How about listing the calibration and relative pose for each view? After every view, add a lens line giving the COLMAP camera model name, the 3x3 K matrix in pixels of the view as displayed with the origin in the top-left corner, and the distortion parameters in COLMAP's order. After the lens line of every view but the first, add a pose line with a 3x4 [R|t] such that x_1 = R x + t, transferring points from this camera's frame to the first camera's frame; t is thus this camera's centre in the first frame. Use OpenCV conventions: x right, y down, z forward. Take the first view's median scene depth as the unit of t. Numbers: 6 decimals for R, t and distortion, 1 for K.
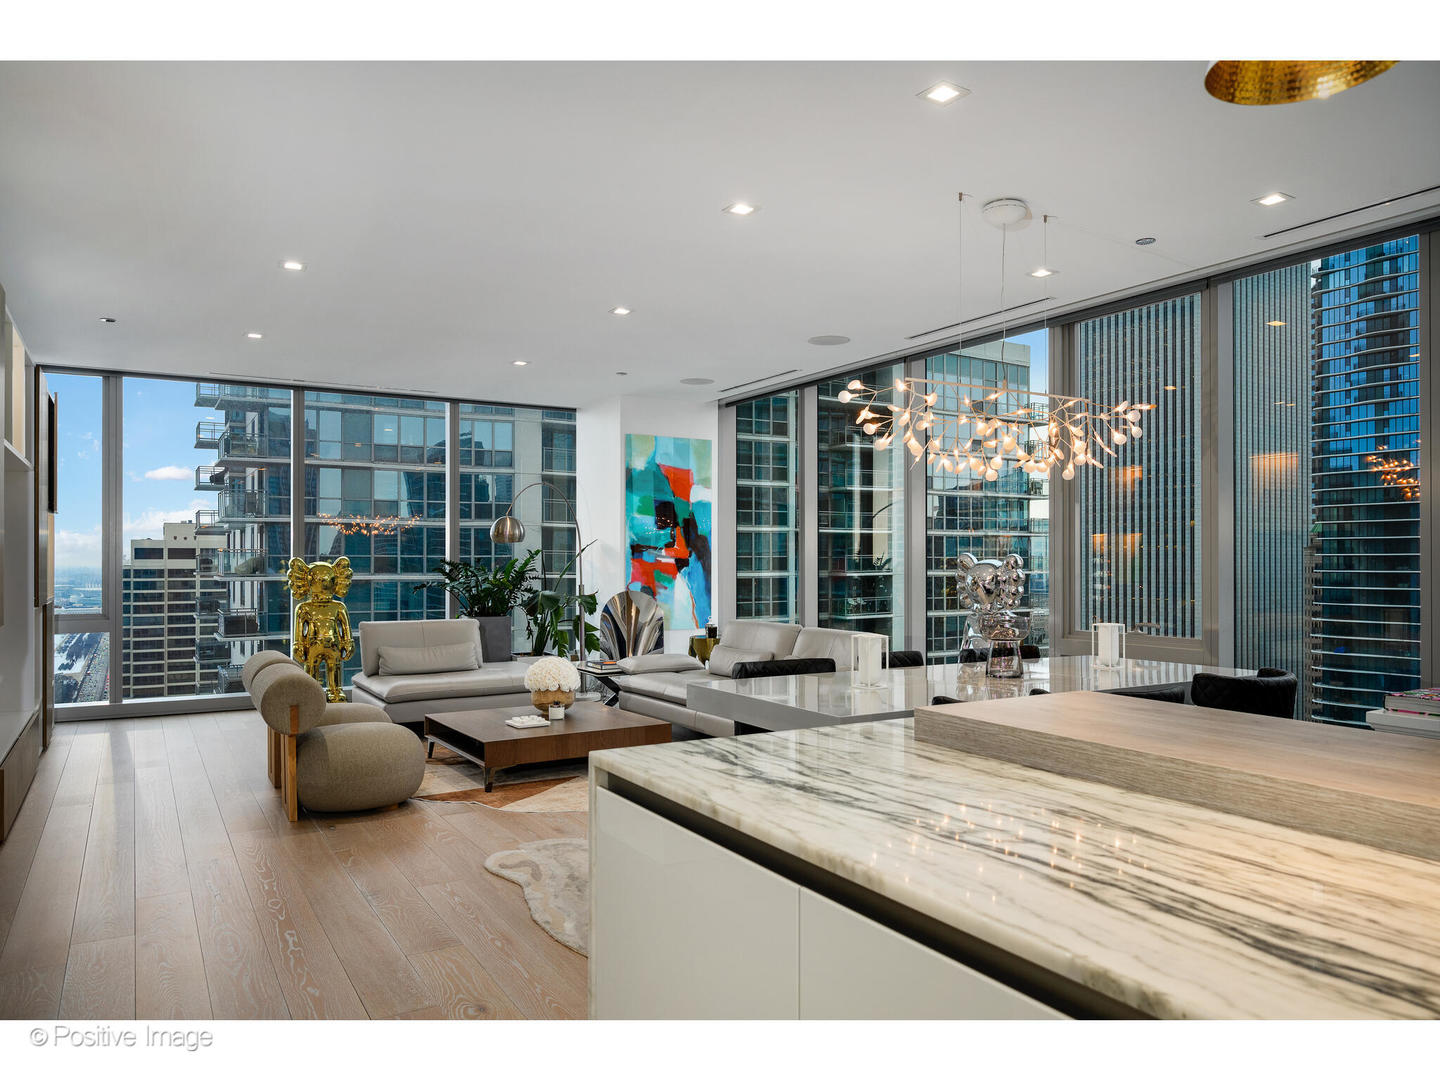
lens RADIAL K [[993.6, 0, 730.8], [0, 993.6, 556.0], [0, 0, 1]] dist [-0.001928, -0.001784]
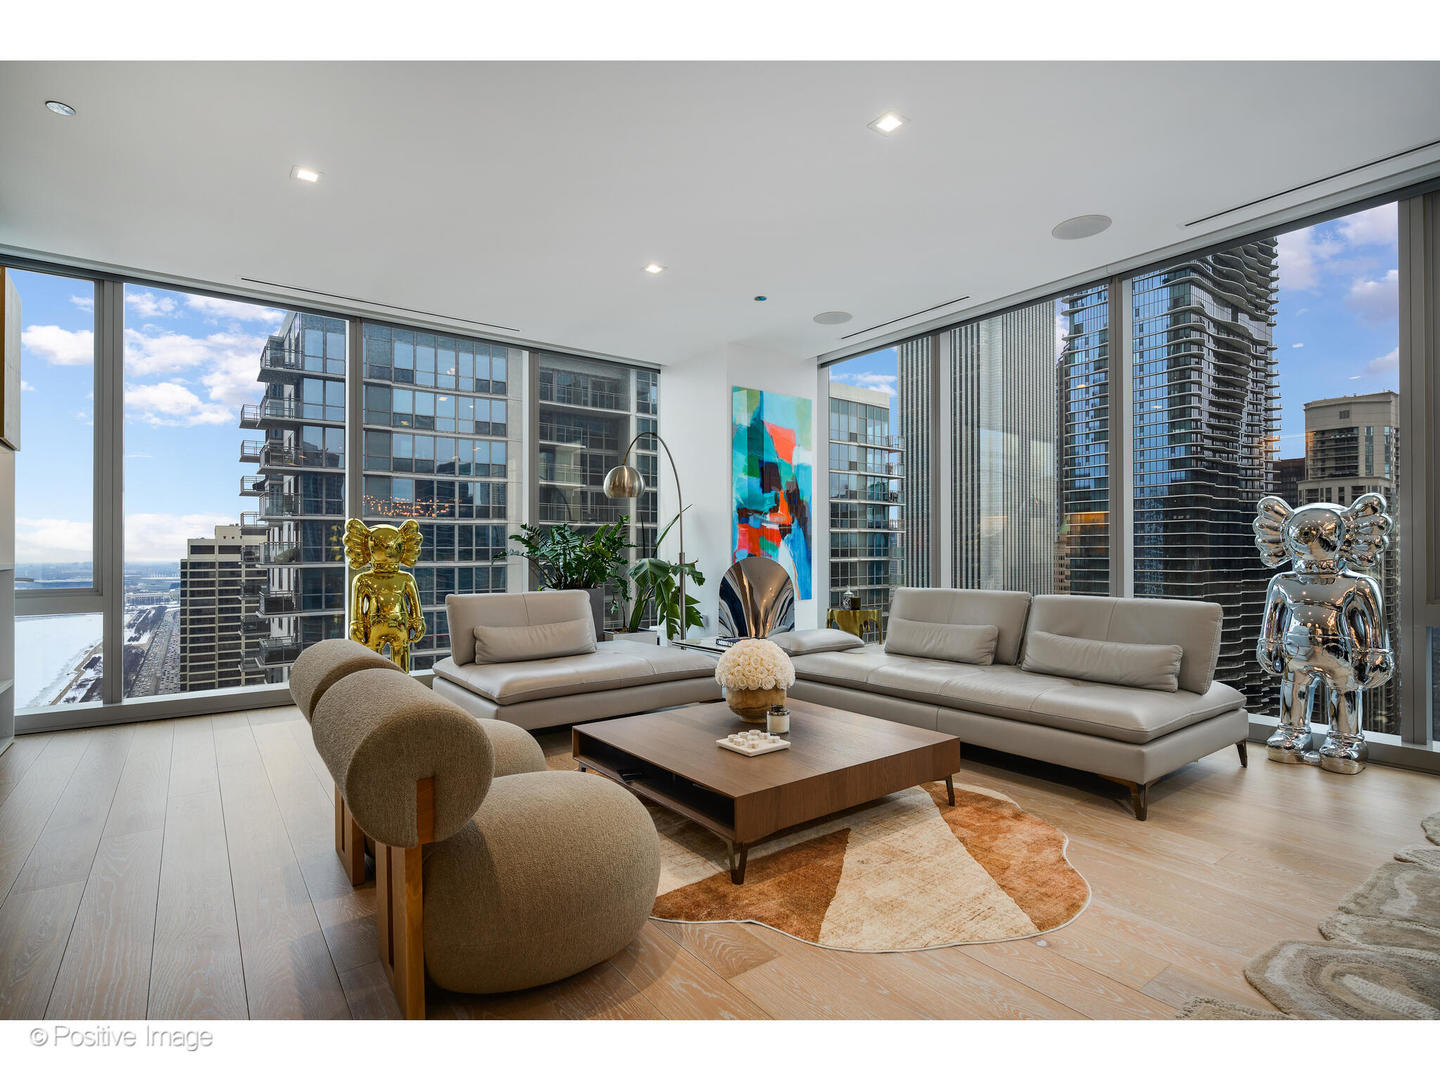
lens RADIAL K [[713.9, 0, 726.5], [0, 713.9, 546.3], [0, 0, 1]] dist [-0.000262, -0.000378]
pose [[0.994788, -0.003597, 0.101899, -0.170184], [0.004208, 0.999974, -0.005788, 0.026272], [-0.101876, 0.006187, 0.994778, 0.338484]]
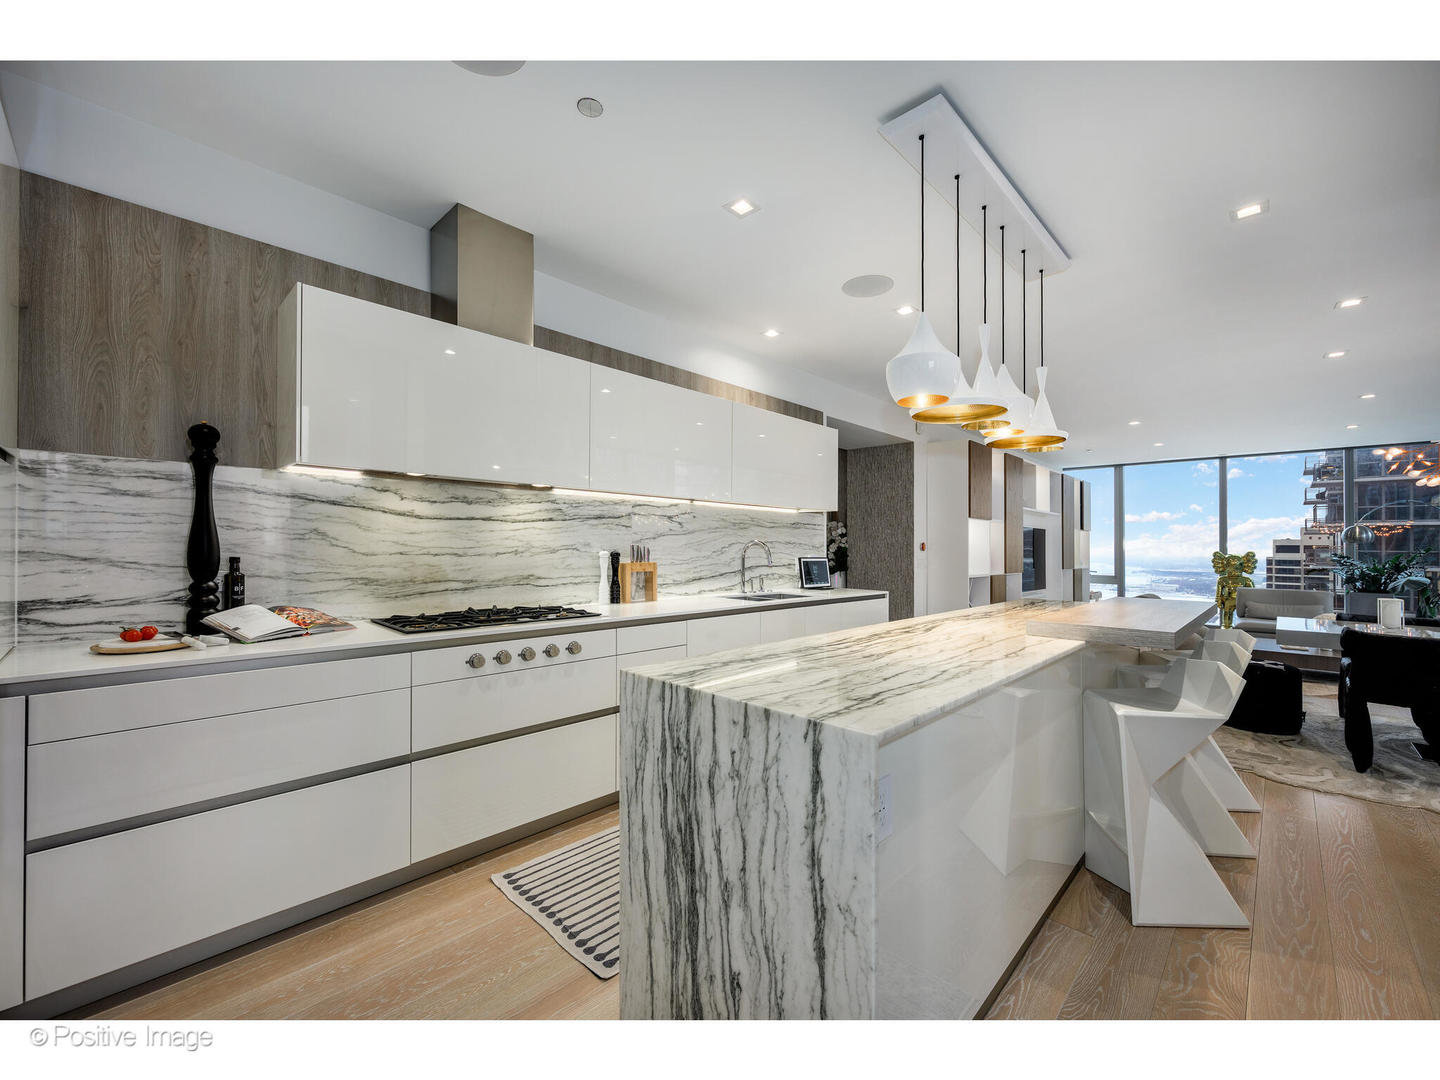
lens RADIAL K [[580.7, 0, 720.0], [0, 580.7, 540.0], [0, 0, 1]] dist [-0.003211, -0.000196]
pose [[0.253510, -0.008796, -0.967293, 0.327468], [-0.007570, 0.999910, -0.011076, -0.000325], [0.967303, 0.010131, 0.253421, -0.142015]]
